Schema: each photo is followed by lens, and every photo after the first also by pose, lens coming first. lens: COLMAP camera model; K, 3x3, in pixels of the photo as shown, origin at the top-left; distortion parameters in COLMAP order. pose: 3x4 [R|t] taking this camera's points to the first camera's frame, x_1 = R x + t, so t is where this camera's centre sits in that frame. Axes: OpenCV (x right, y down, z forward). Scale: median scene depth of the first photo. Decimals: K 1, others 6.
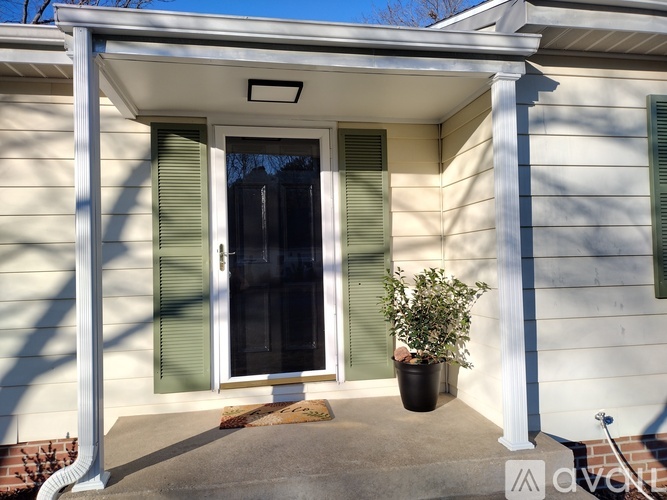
lens RADIAL K [[515.6, 0, 333.5], [0, 515.6, 252.0], [0, 0, 1]] dist [-0.006542, -0.001270]
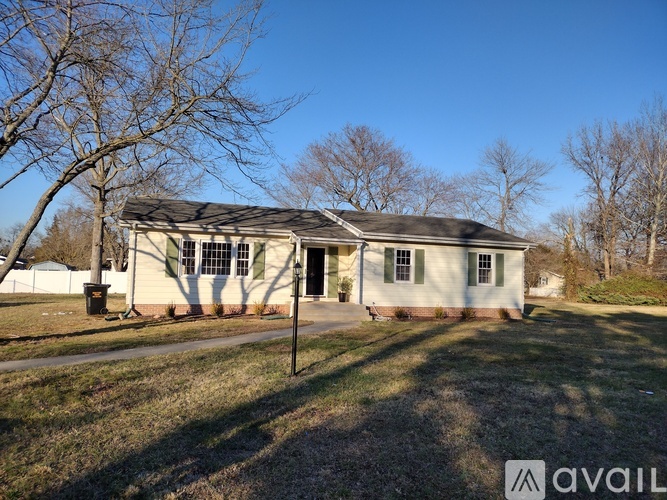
lens RADIAL K [[515.6, 0, 333.0], [0, 515.6, 249.1], [0, 0, 1]] dist [-0.006542, -0.001270]
pose [[0.988748, 0.058075, 0.137859, -0.654869], [-0.053016, 0.997788, -0.040092, -0.015267], [-0.139882, 0.032332, 0.989640, -4.031872]]
